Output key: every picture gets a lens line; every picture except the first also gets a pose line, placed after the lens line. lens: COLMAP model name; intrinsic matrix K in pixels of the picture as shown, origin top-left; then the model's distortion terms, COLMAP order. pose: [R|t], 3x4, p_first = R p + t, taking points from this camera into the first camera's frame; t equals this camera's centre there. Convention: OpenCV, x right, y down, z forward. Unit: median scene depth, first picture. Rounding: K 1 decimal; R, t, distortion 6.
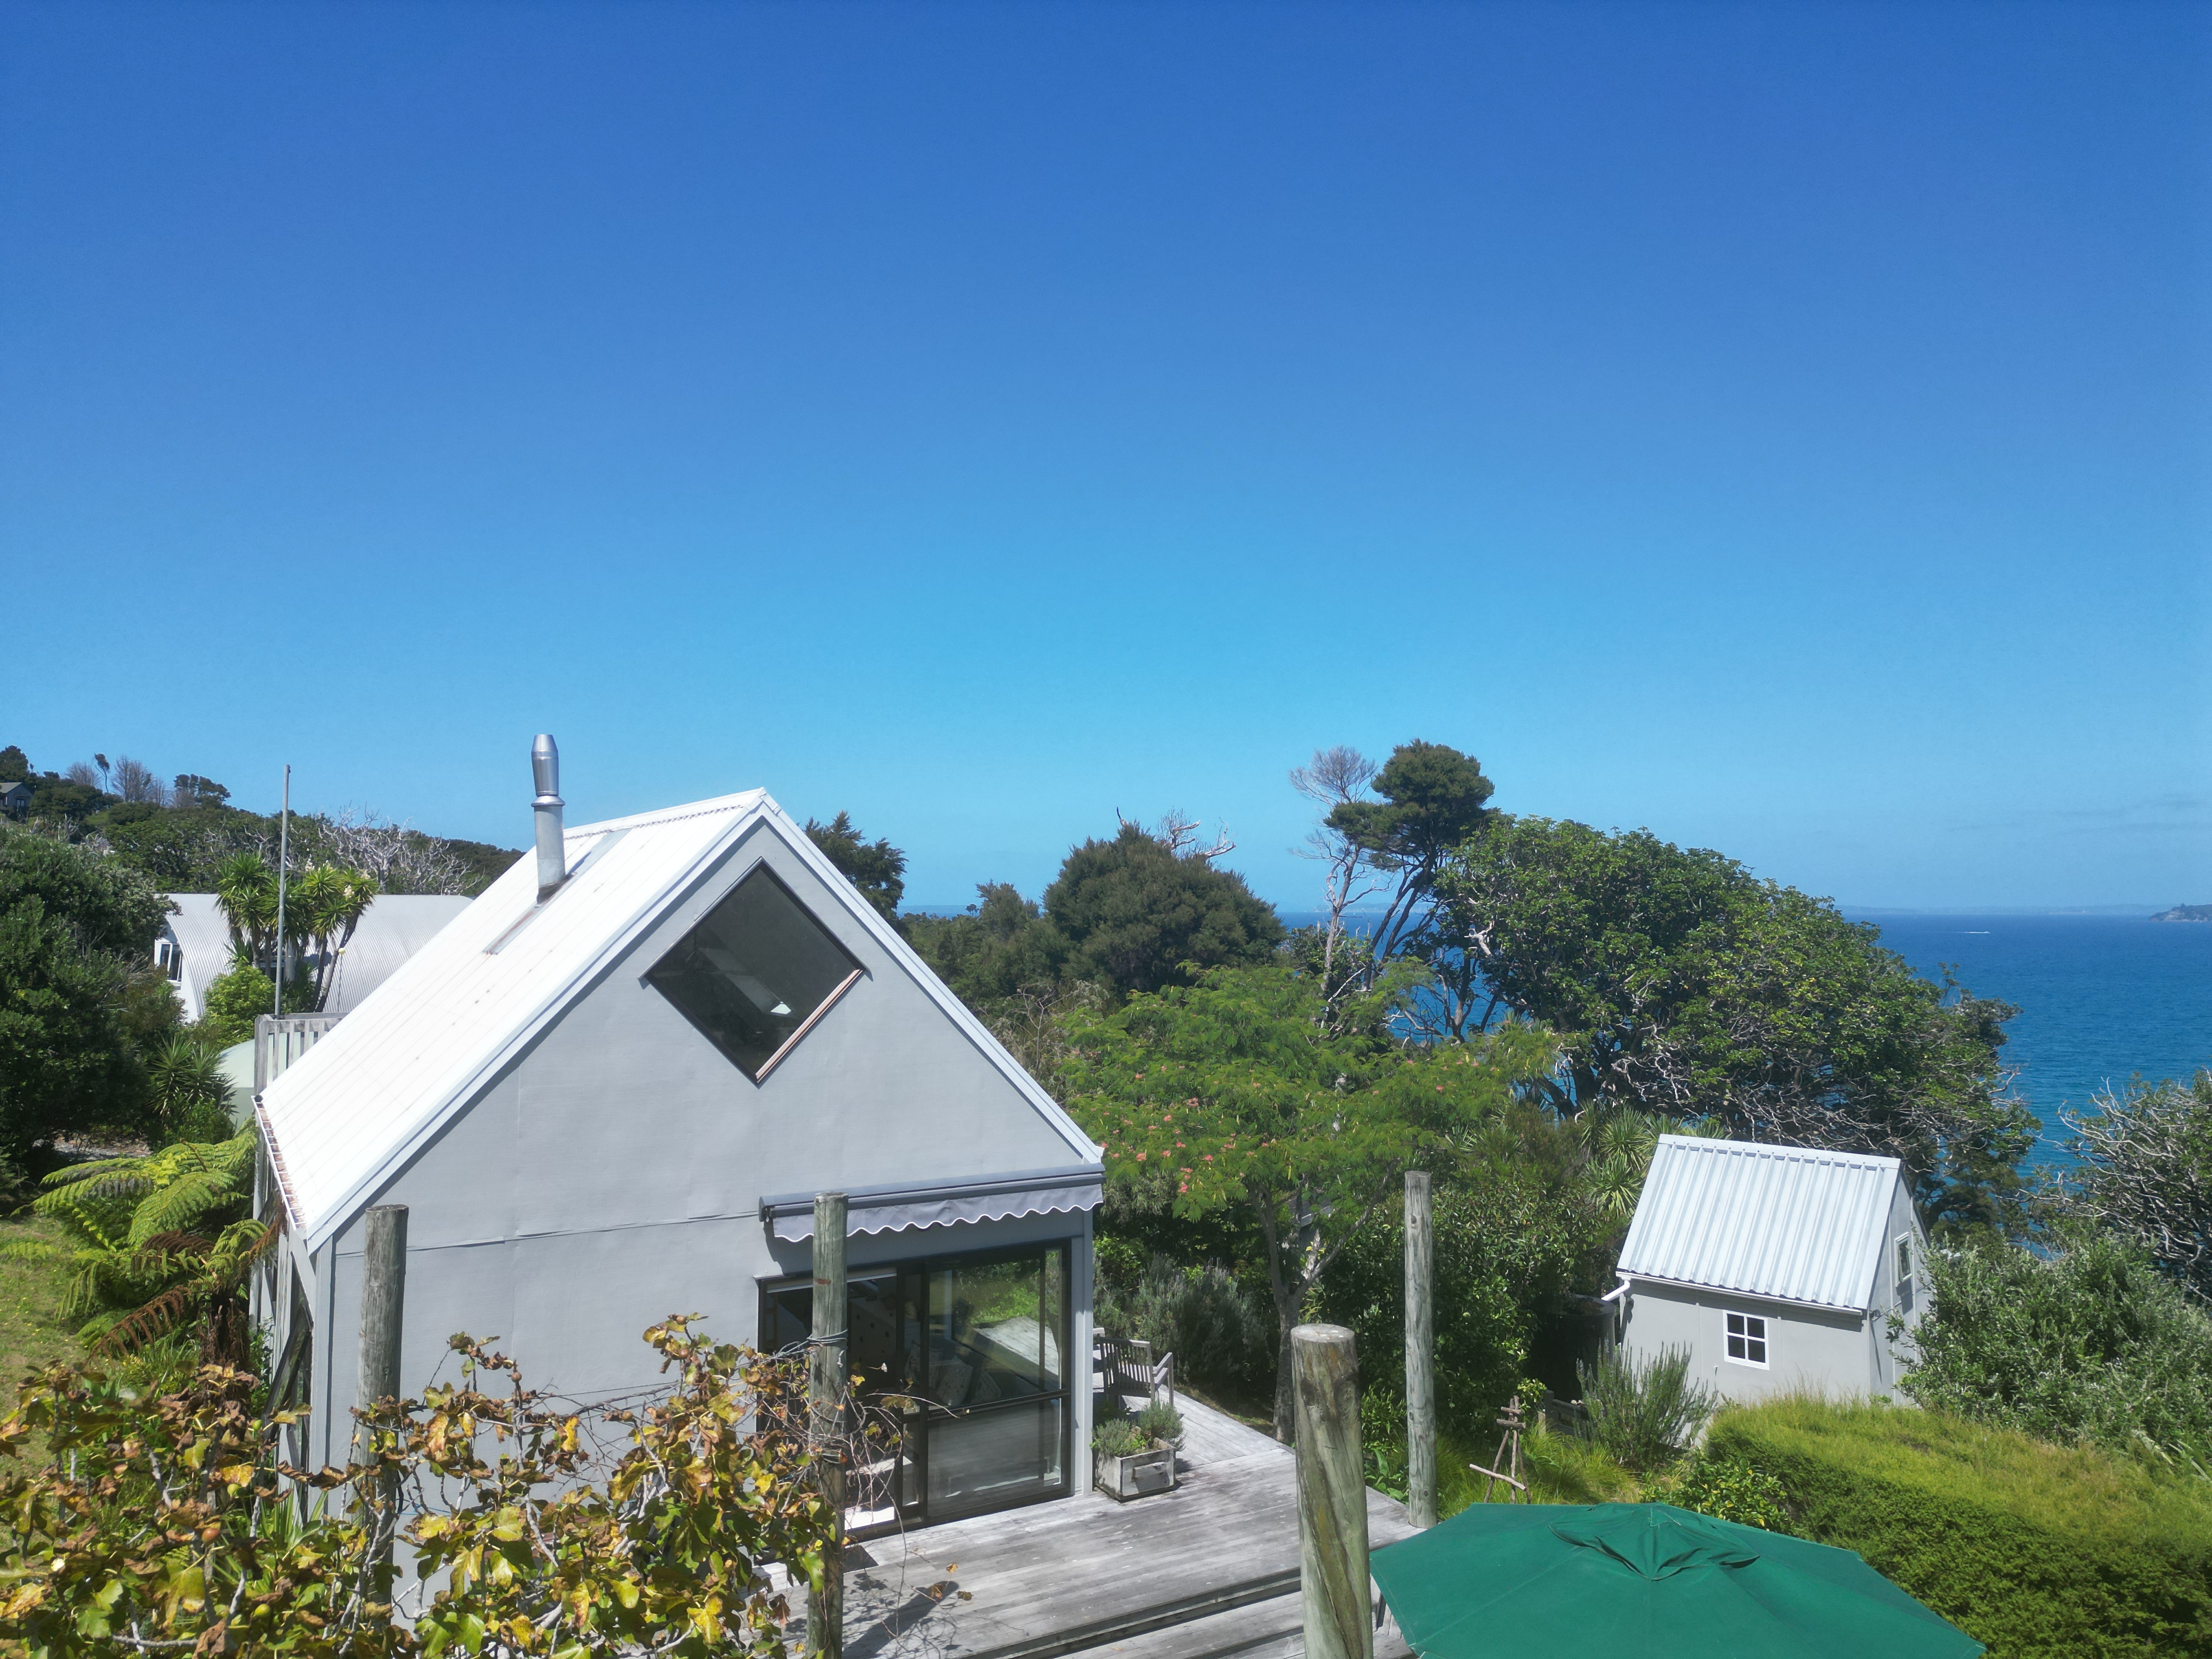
lens RADIAL K [[1534.2, 0, 1104.6], [0, 1534.2, 833.3], [0, 0, 1]] dist [0.044230, -0.029316]
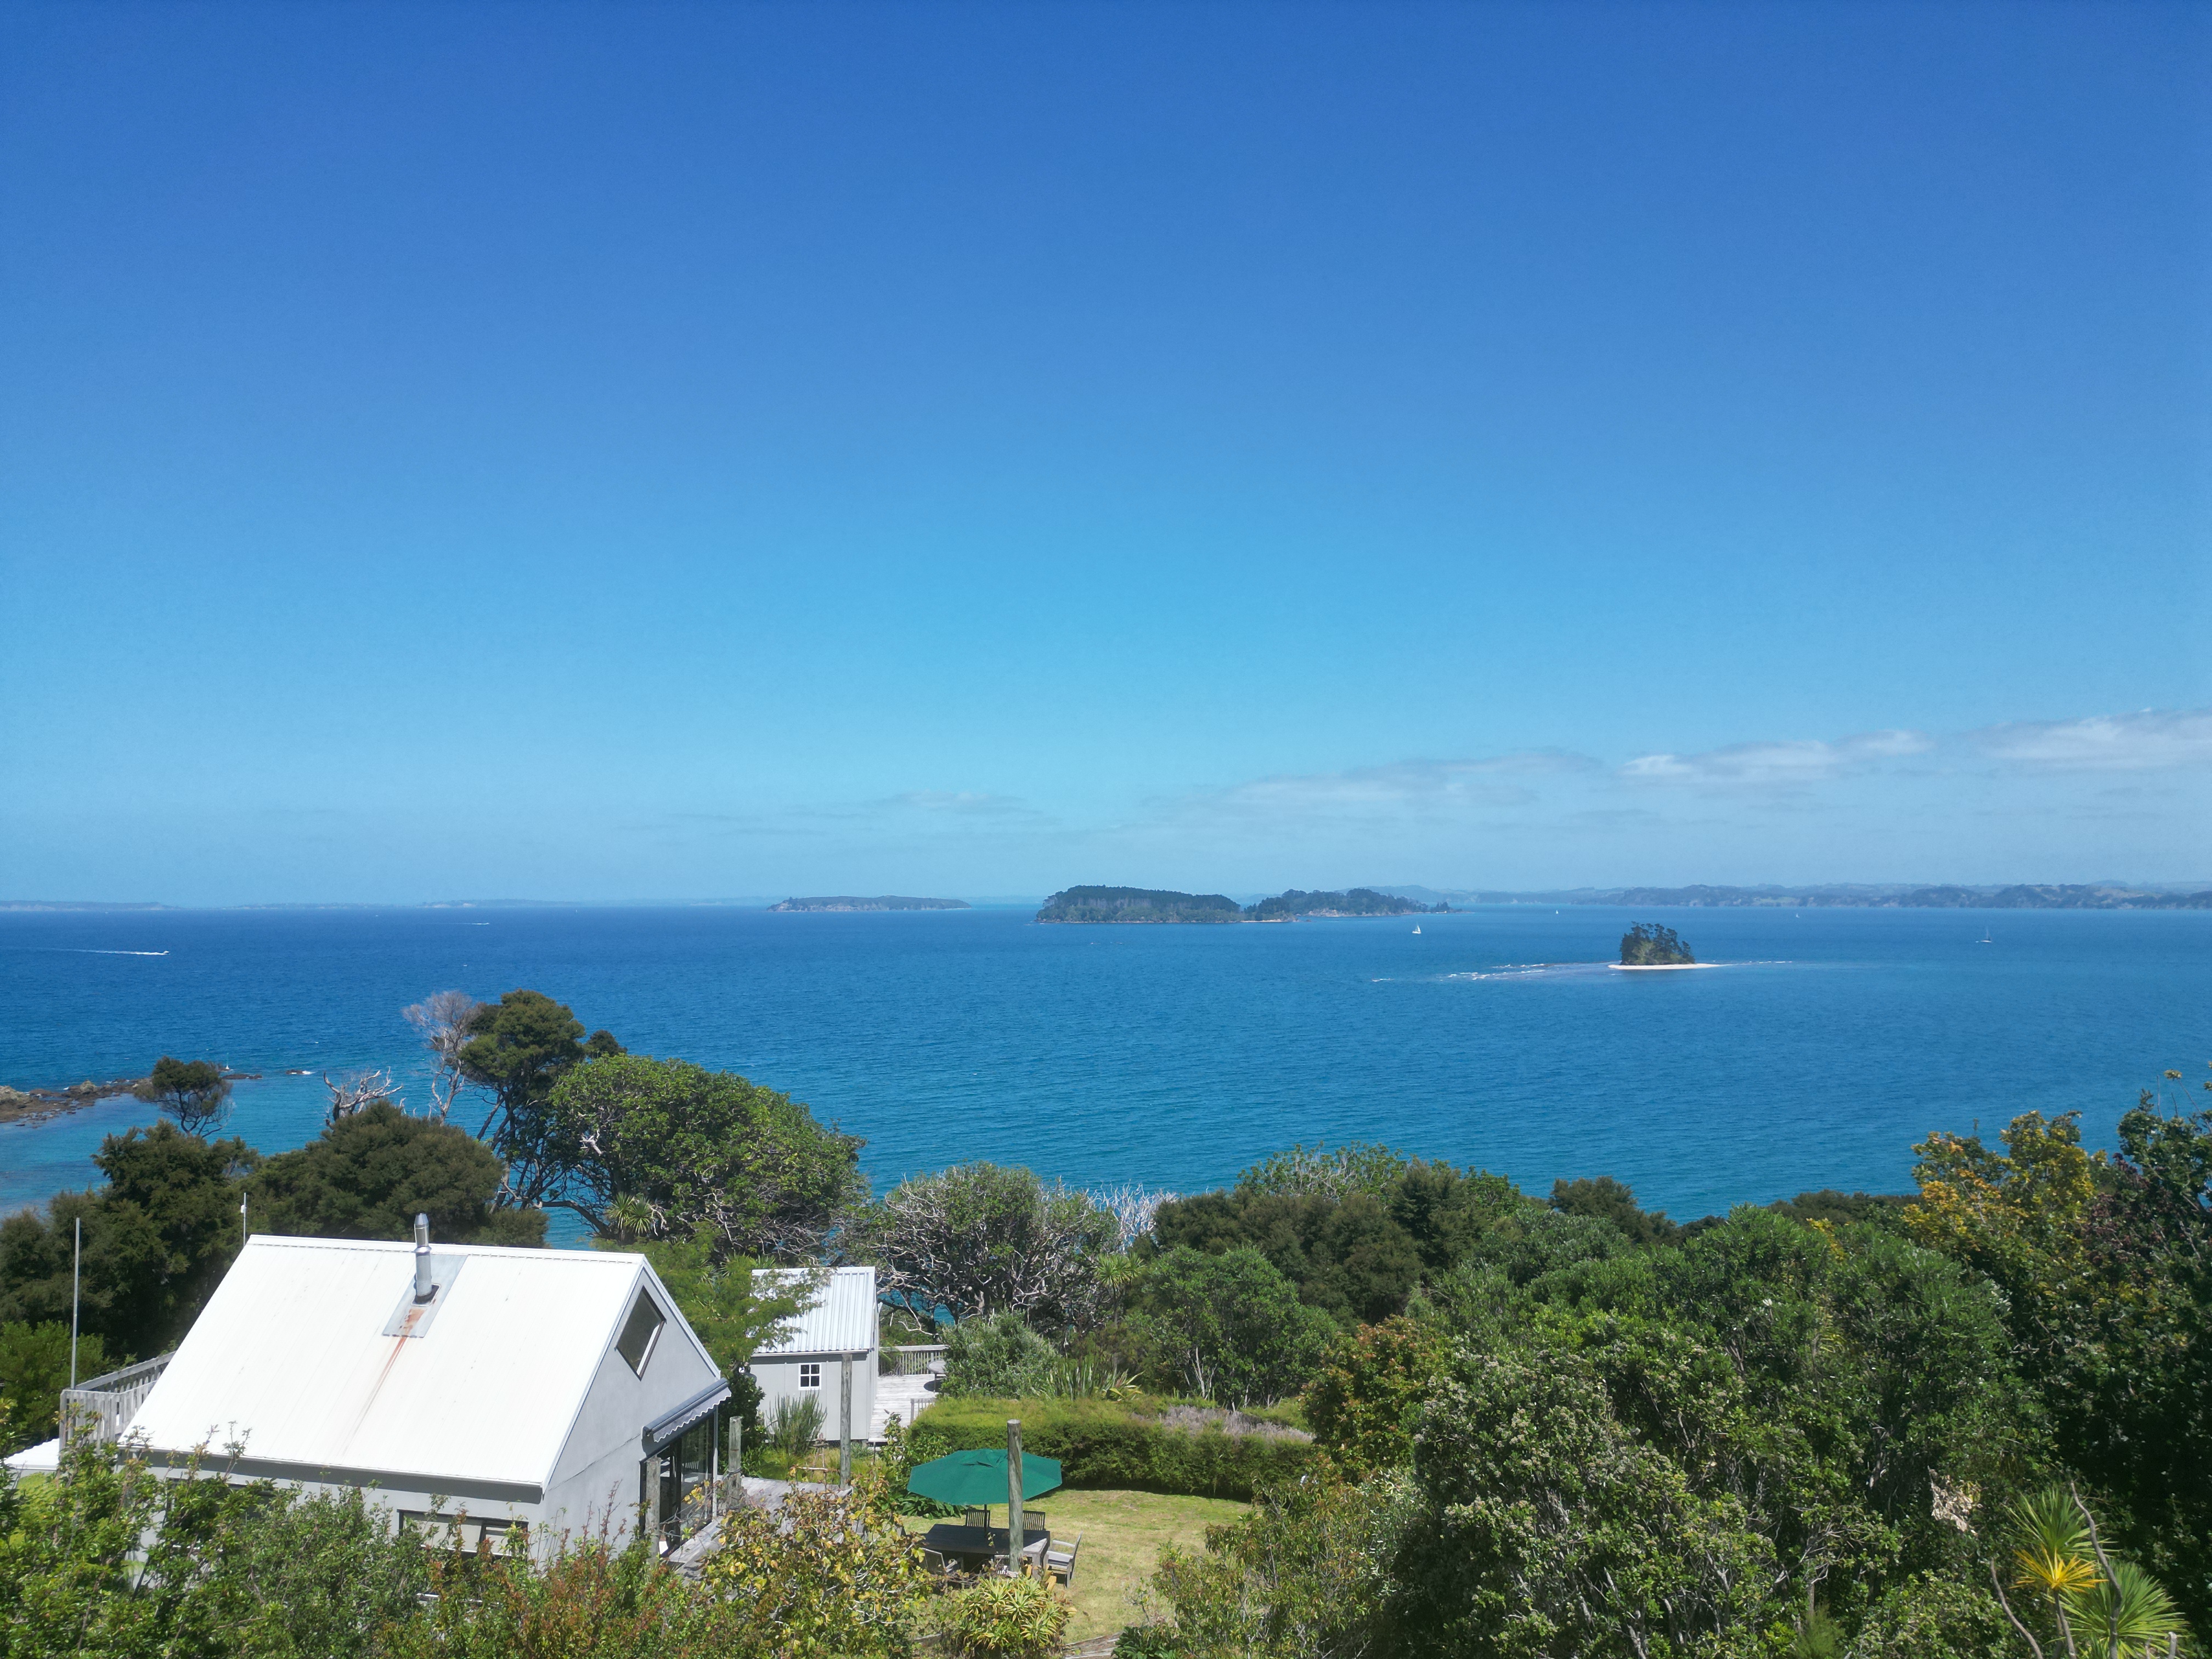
lens RADIAL K [[1534.2, 0, 1103.0], [0, 1534.2, 826.8], [0, 0, 1]] dist [0.044230, -0.029316]
pose [[0.691505, 0.031162, 0.721700, -0.771077], [-0.032132, 0.999407, -0.012365, -0.358516], [-0.721657, -0.014639, 0.692096, -0.607879]]
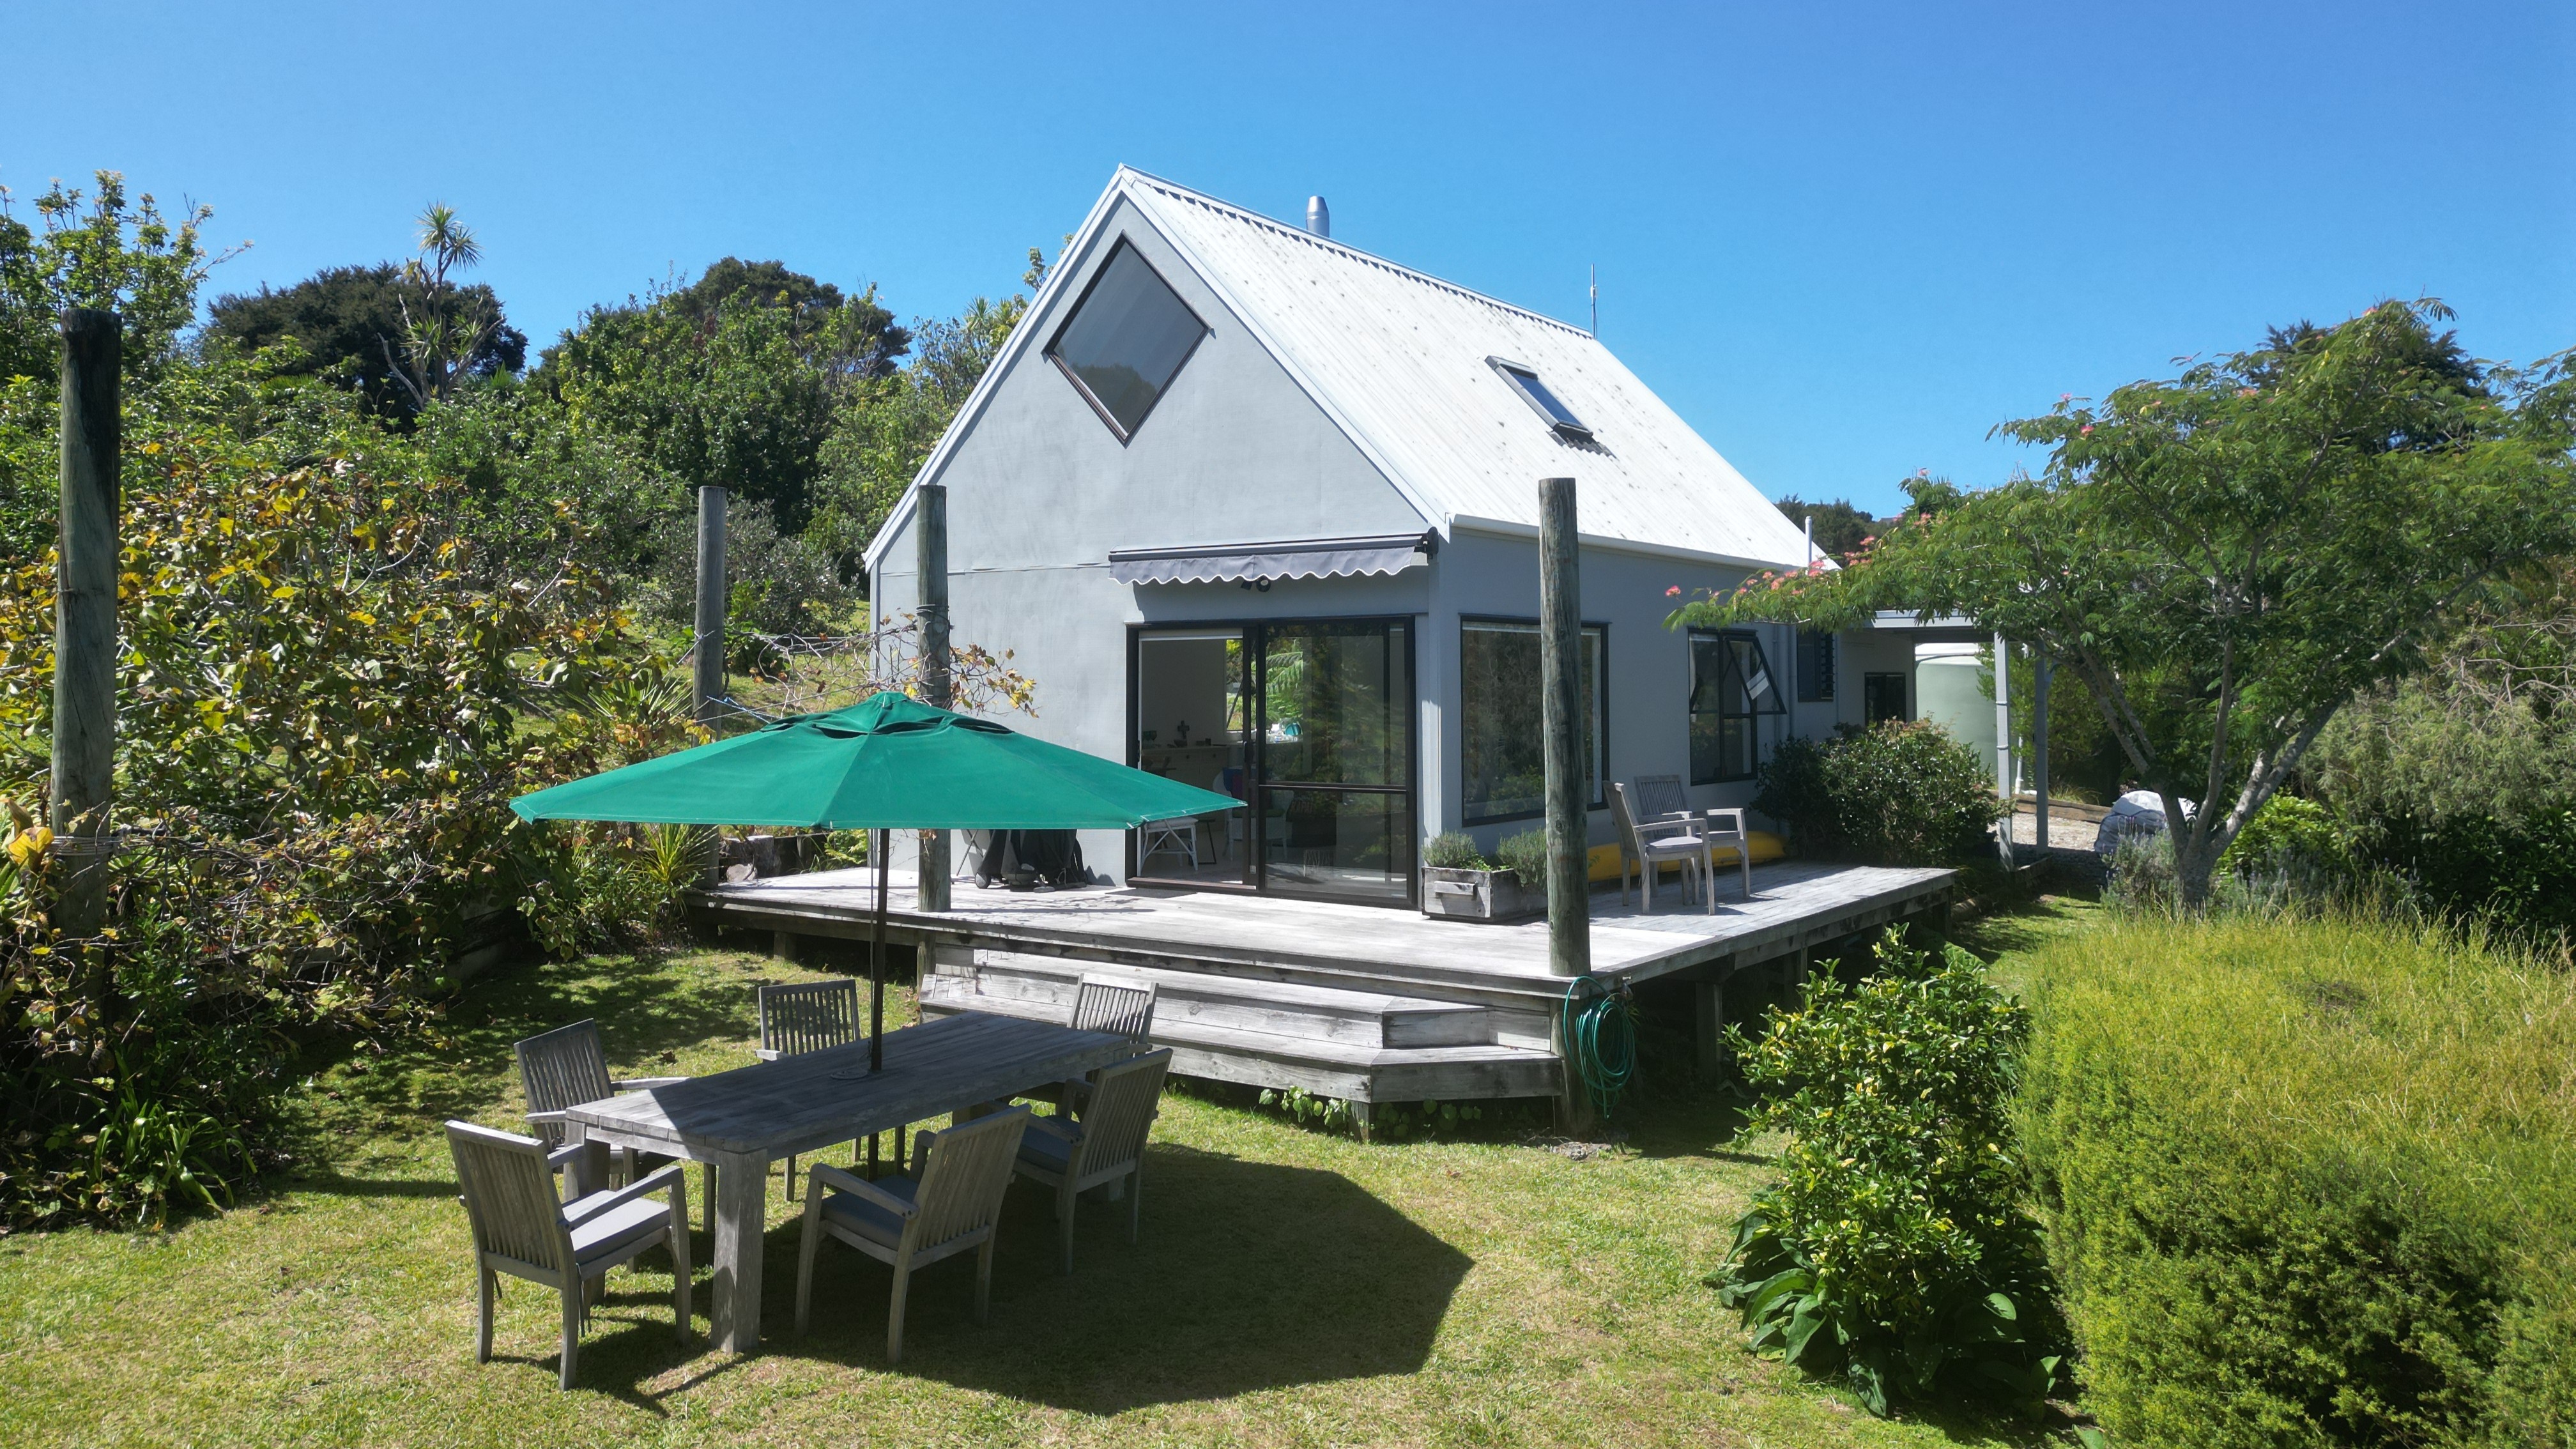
lens RADIAL K [[1819.1, 0, 1296.1], [0, 1819.1, 647.3], [0, 0, 1]] dist [0.006870, 0.000313]
pose [[0.412307, -0.023029, -0.910754, 0.492657], [0.049734, 0.998759, -0.002739, 0.160256], [0.909687, -0.044166, 0.412940, 0.301440]]
